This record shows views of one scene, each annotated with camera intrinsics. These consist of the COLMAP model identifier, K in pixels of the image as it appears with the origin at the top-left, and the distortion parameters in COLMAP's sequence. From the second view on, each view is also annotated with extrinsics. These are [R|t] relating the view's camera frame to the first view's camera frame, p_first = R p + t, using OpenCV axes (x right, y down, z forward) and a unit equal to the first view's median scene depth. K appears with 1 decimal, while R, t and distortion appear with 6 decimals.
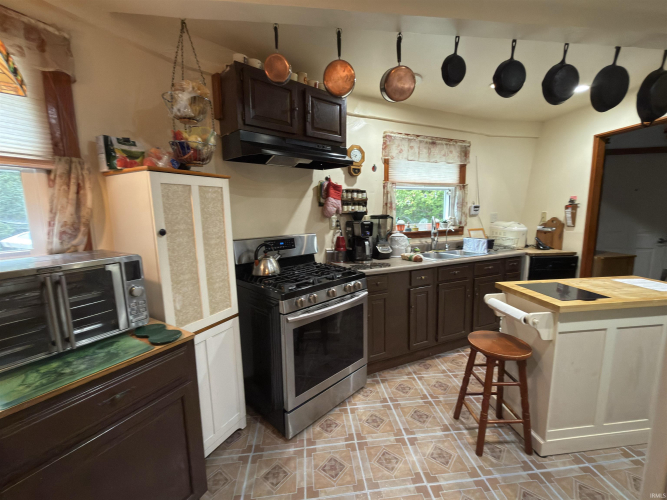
lens RADIAL K [[287.3, 0, 334.1], [0, 287.3, 251.8], [0, 0, 1]] dist [0.004055, 0.000514]
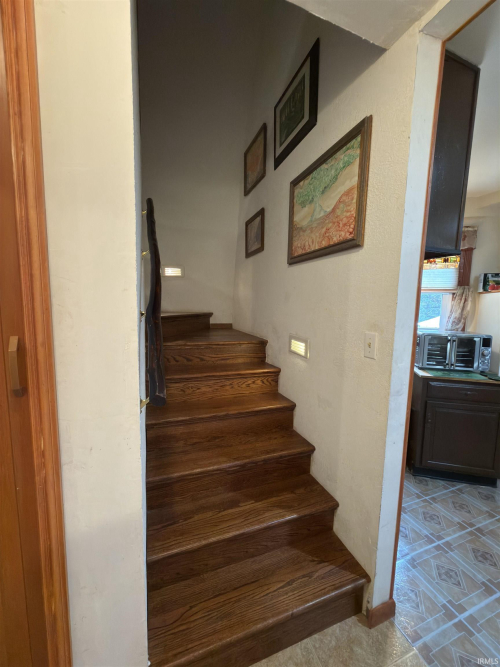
lens RADIAL K [[264.0, 0, 248.6], [0, 264.0, 335.0], [0, 0, 1]] dist [-0.007305, -0.000168]
pose [[0.236258, 0.117579, -0.964550, 0.587112], [-0.154269, 0.984601, 0.082237, 0.103710], [0.959366, 0.129371, 0.250758, -0.927420]]
